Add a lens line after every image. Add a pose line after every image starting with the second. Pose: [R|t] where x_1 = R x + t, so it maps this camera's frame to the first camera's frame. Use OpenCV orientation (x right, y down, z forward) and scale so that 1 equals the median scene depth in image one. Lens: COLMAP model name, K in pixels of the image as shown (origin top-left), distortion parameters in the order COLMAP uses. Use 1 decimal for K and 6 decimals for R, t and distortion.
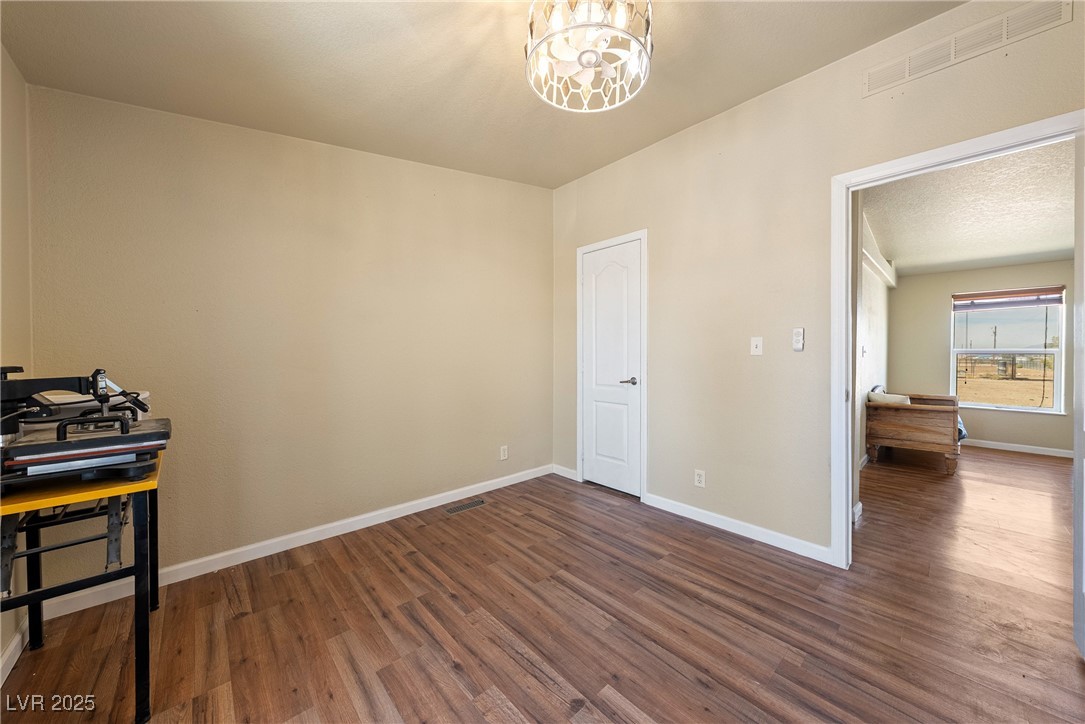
lens RADIAL K [[387.2, 0, 547.9], [0, 387.2, 356.8], [0, 0, 1]] dist [-0.001417, 0.000003]
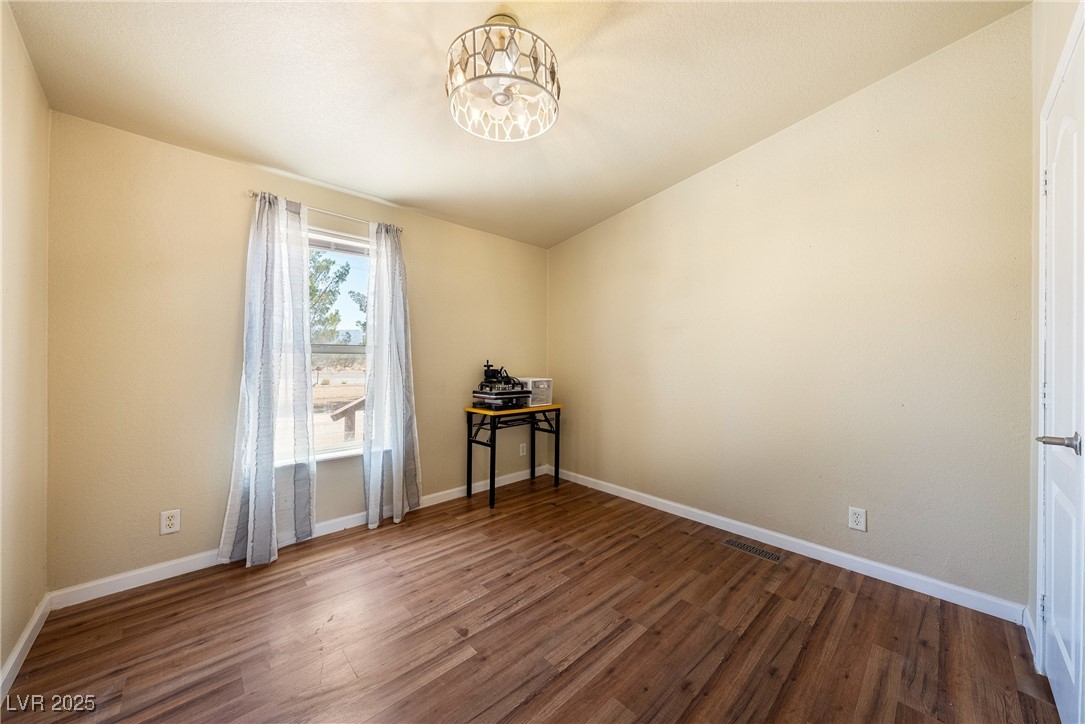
lens RADIAL K [[387.2, 0, 547.9], [0, 387.2, 356.8], [0, 0, 1]] dist [-0.001417, 0.000003]
pose [[0.001546, -0.008158, -0.999966, 0.859200], [-0.015999, 0.999839, -0.008181, -0.010974], [0.999871, 0.016011, 0.001415, 0.788442]]
